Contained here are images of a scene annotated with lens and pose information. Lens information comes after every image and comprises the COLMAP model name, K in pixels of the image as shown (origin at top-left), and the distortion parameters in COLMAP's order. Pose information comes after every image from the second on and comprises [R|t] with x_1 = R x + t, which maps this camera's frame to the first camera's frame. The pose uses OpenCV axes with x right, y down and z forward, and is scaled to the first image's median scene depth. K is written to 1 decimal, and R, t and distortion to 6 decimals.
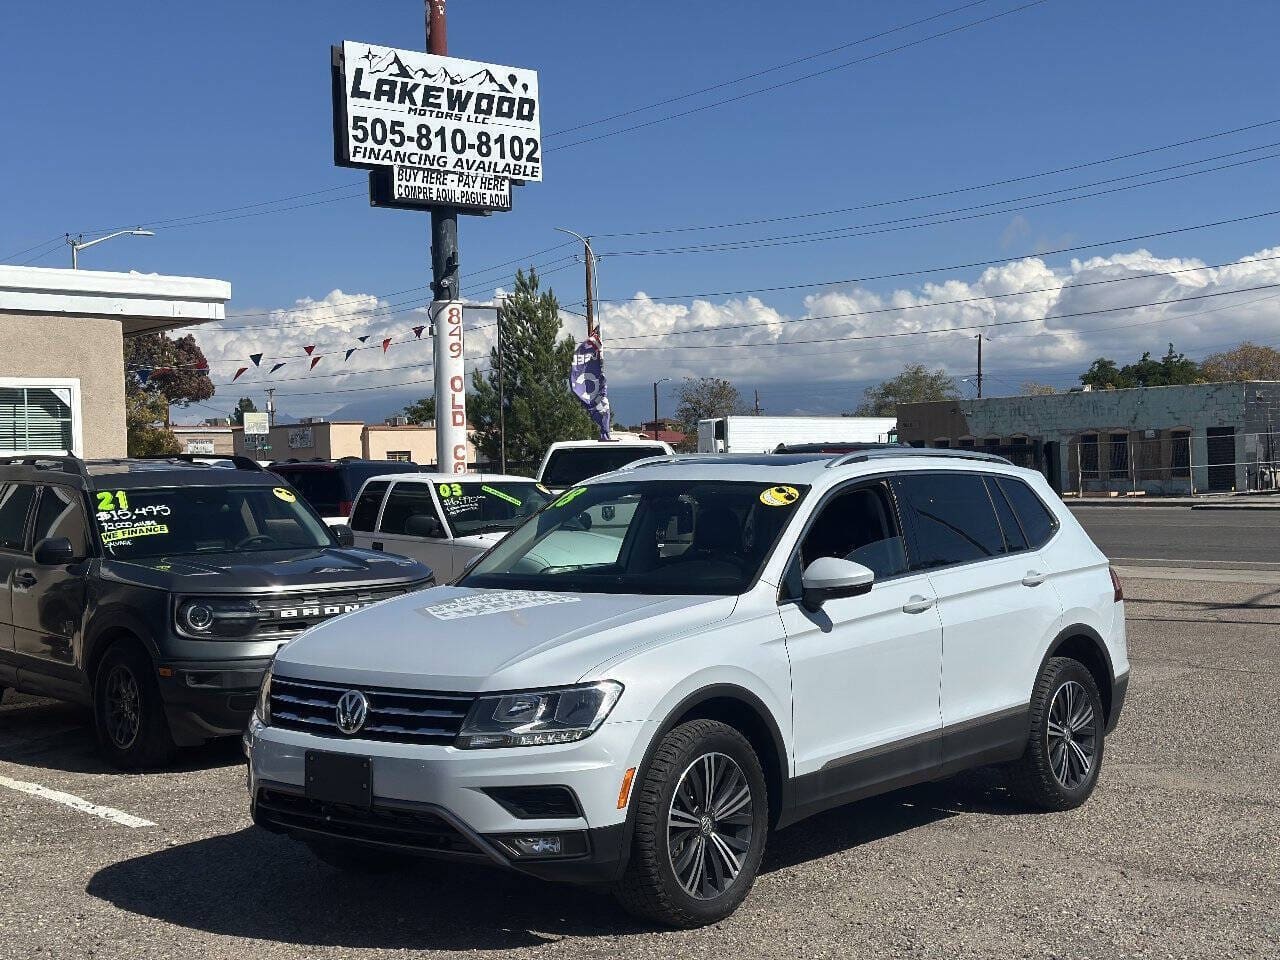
lens RADIAL K [[1862.3, 0, 641.3], [0, 1862.3, 478.9], [0, 0, 1]] dist [0.104808, 0.000000]
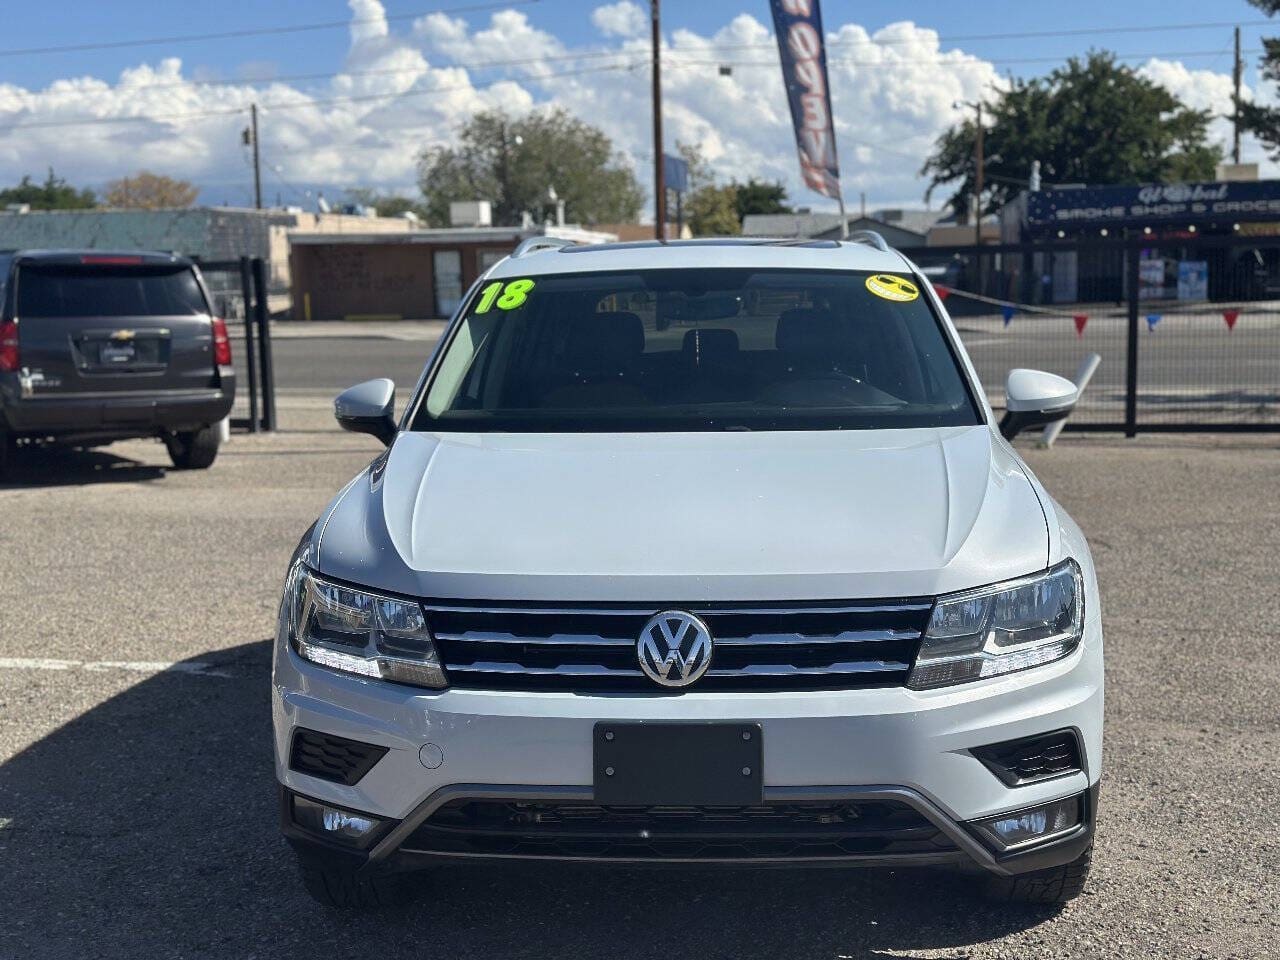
lens RADIAL K [[1862.3, 0, 639.9], [0, 1862.3, 480.3], [0, 0, 1]] dist [0.104808, 0.000000]
pose [[0.813205, -0.061011, 0.578771, -0.493954], [0.009938, 0.995801, 0.091008, 0.019588], [-0.581893, -0.068256, 0.810396, 0.538034]]
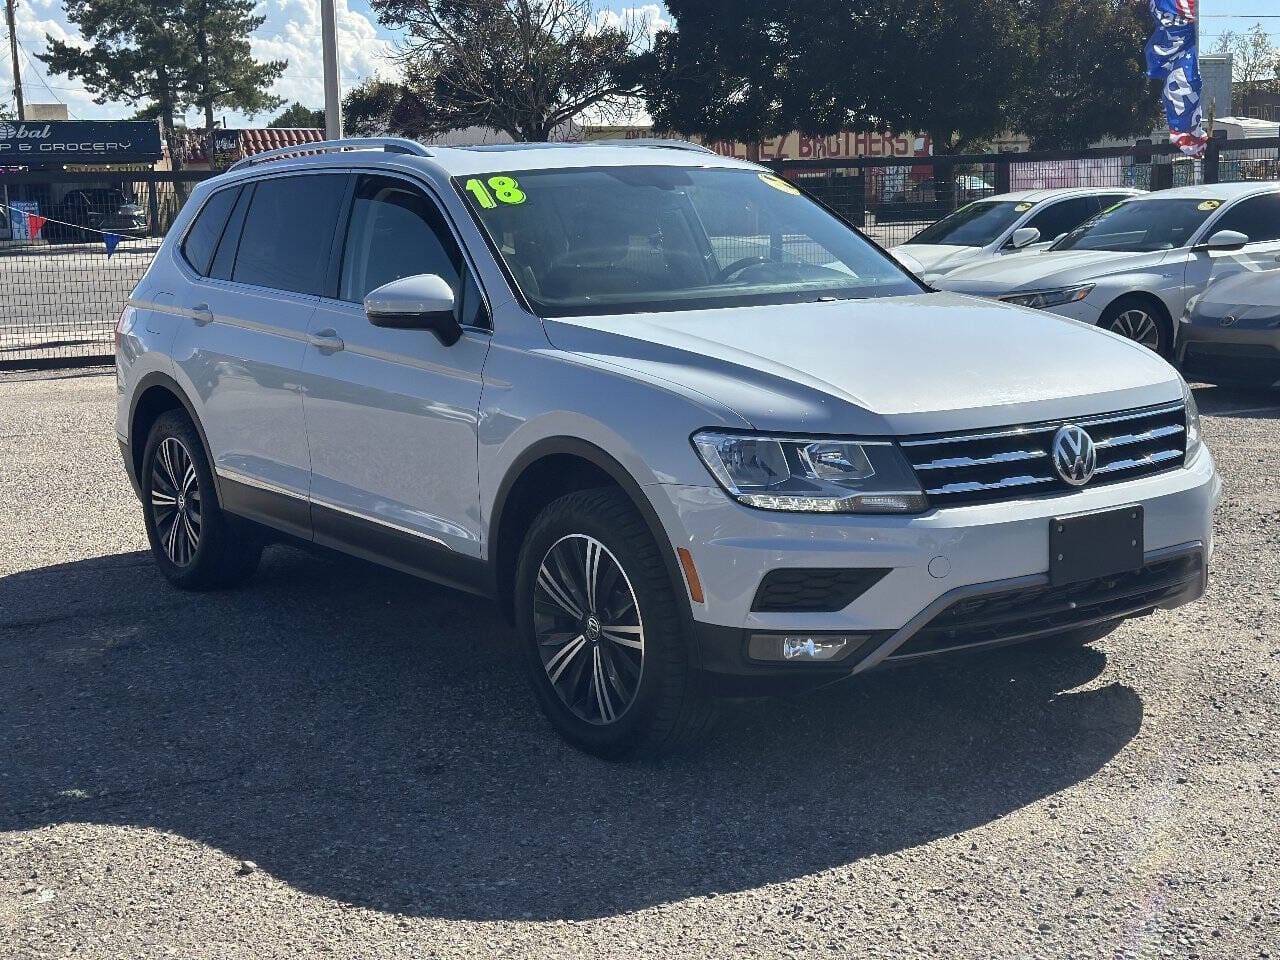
lens RADIAL K [[1862.3, 0, 640.8], [0, 1862.3, 481.8], [0, 0, 1]] dist [0.104808, 0.000000]
pose [[0.243692, -0.136061, 0.960261, -0.886544], [0.030347, 0.990695, 0.132671, 0.033965], [-0.969378, -0.003190, 0.245553, 0.980791]]
